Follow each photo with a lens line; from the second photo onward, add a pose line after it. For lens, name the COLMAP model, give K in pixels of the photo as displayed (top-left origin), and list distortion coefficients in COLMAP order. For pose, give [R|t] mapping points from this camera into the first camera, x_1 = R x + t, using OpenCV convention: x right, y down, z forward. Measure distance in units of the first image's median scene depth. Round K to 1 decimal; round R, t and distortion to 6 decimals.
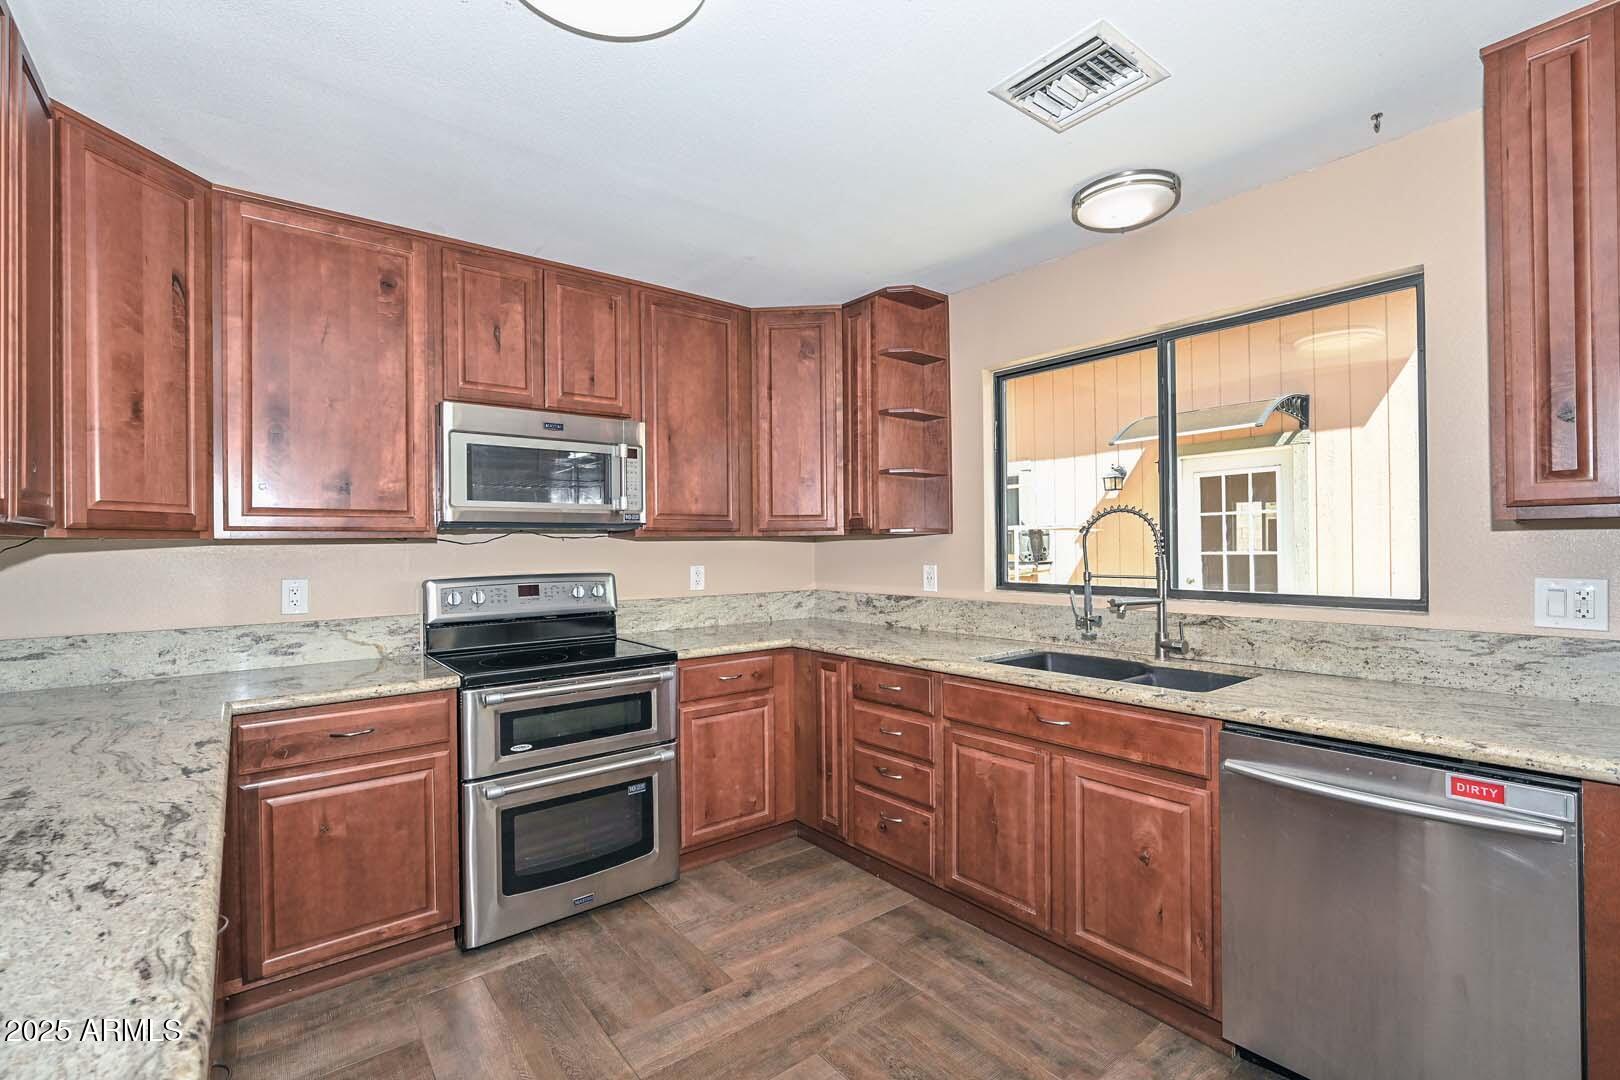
lens RADIAL K [[716.4, 0, 811.6], [0, 716.4, 542.9], [0, 0, 1]] dist [-0.010438, -0.000133]
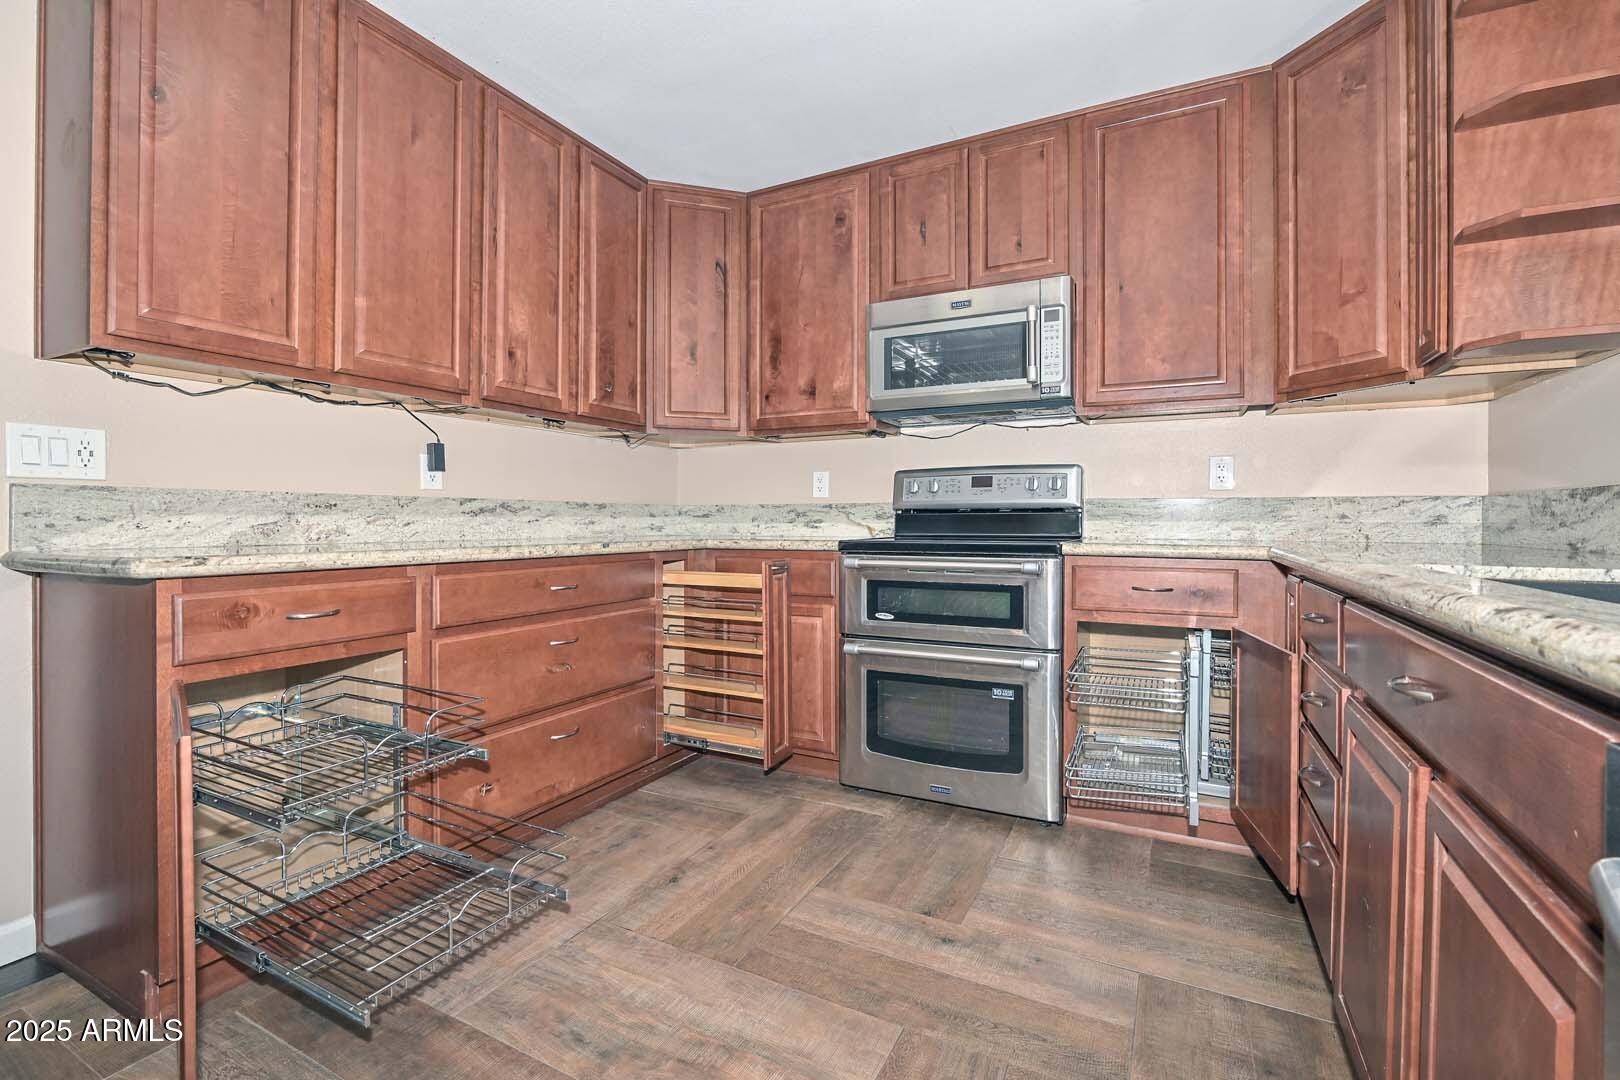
lens RADIAL K [[716.4, 0, 809.8], [0, 716.4, 523.5], [0, 0, 1]] dist [-0.010438, -0.000133]
pose [[0.405967, 0.014063, -0.913780, 0.477915], [-0.004001, 0.999899, 0.013611, 0.129656], [0.913879, -0.001870, 0.405982, 0.448248]]
